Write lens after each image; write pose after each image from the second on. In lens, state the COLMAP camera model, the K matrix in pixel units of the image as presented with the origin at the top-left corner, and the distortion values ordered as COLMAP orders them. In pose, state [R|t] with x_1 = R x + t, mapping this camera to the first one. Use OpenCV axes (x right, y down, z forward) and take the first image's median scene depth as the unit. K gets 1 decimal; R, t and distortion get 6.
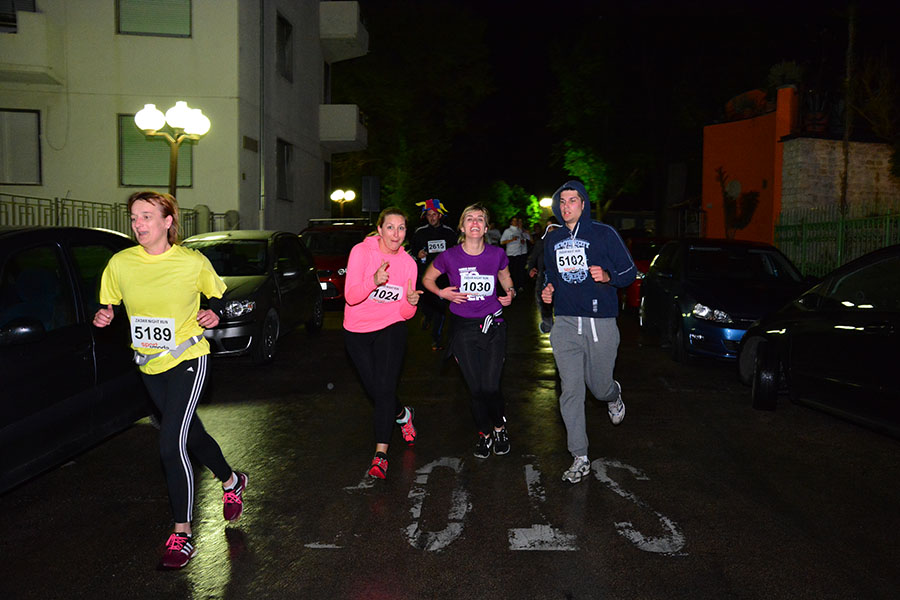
lens RADIAL K [[802.4, 0, 450.0], [0, 802.4, 300.0], [0, 0, 1]] dist [-0.091228, 0.164519]
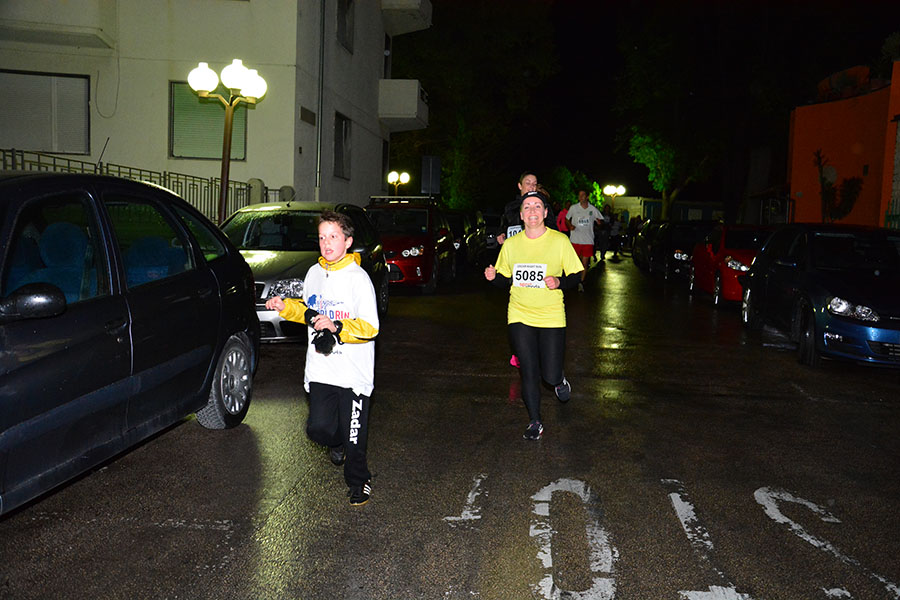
lens RADIAL K [[802.4, 0, 450.0], [0, 802.4, 300.0], [0, 0, 1]] dist [-0.091228, 0.164519]
pose [[0.998181, 0.028191, -0.053292, -0.038163], [-0.027571, 0.999544, 0.012331, 0.006101], [0.053615, -0.010840, 0.998503, 0.096589]]
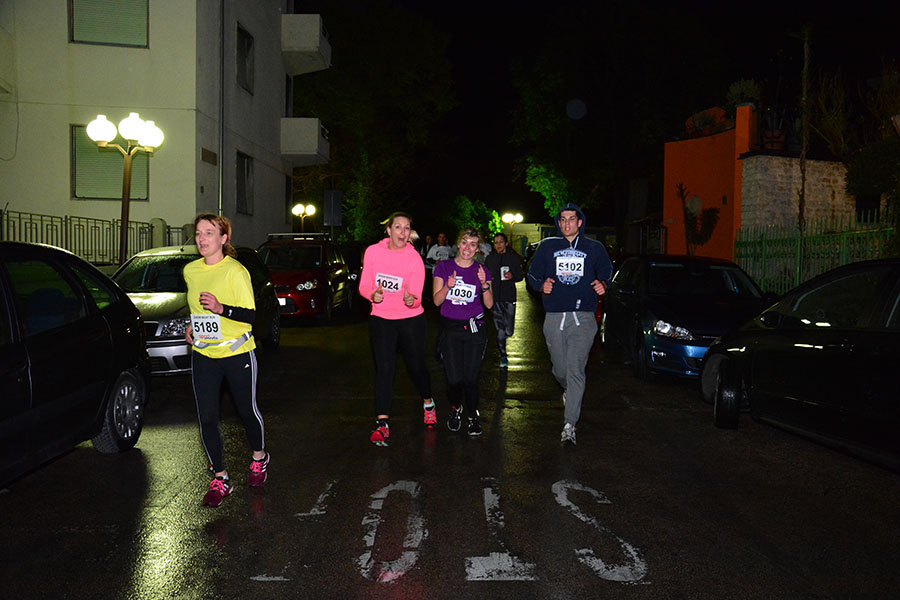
lens RADIAL K [[801.0, 0, 450.0], [0, 801.0, 300.0], [0, 0, 1]] dist [-0.087209, 0.156383]
pose [[0.998993, 0.001197, 0.044845, 0.004193], [-0.000393, 0.999839, -0.017929, -0.002187], [-0.044859, 0.017893, 0.998833, 0.013771]]
